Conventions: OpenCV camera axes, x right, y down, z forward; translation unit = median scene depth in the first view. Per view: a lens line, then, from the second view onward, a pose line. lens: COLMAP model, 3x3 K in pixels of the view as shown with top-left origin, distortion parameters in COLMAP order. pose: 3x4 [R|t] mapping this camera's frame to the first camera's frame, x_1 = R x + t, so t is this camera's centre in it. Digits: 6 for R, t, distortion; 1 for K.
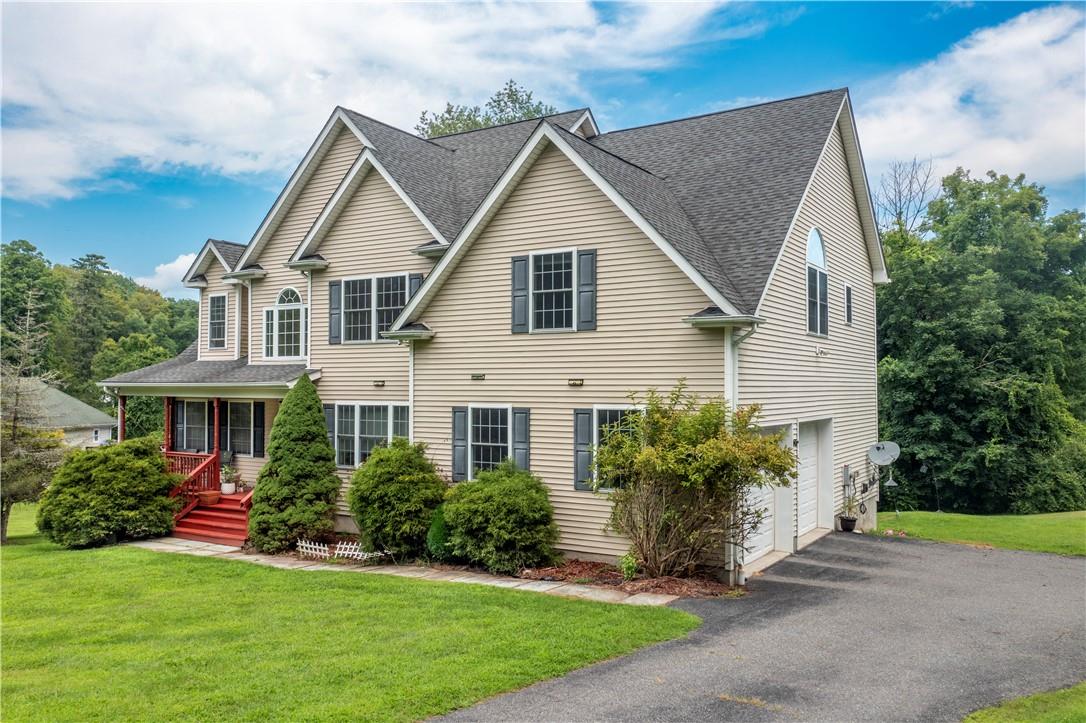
lens RADIAL K [[857.8, 0, 545.4], [0, 857.8, 360.7], [0, 0, 1]] dist [-0.000904, -0.003670]
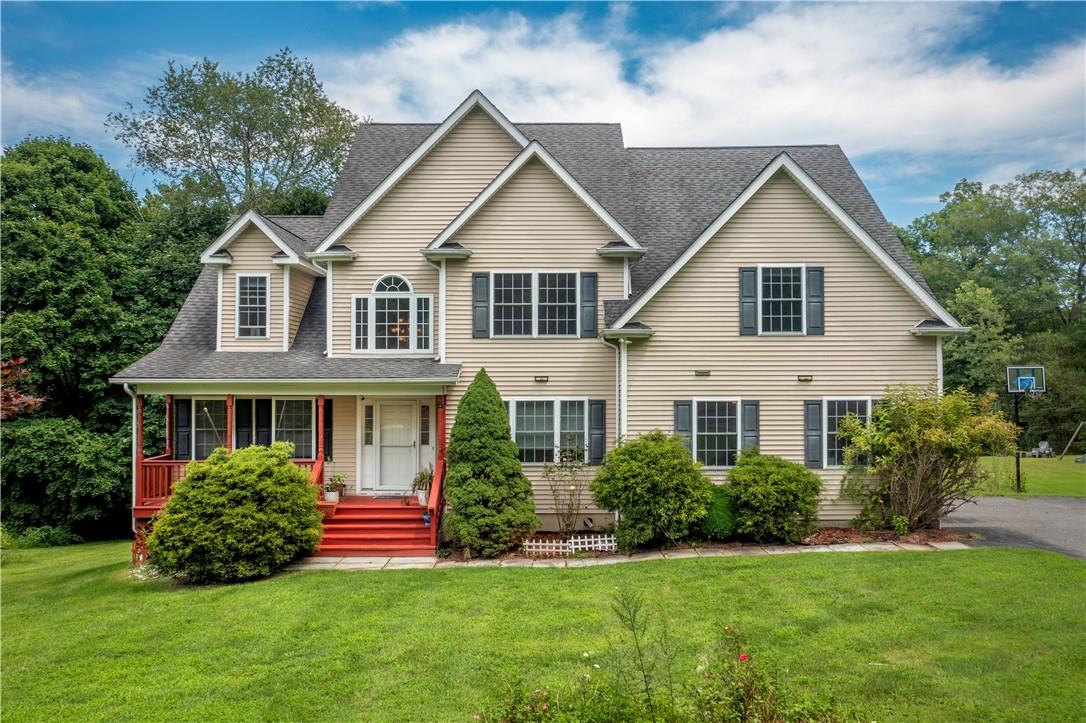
lens RADIAL K [[857.8, 0, 535.8], [0, 857.8, 363.8], [0, 0, 1]] dist [-0.000904, -0.003670]
pose [[0.848385, 0.002907, 0.529372, -0.788804], [-0.013019, 0.999797, 0.015375, -0.006842], [-0.529220, -0.019936, 0.848250, 0.166175]]
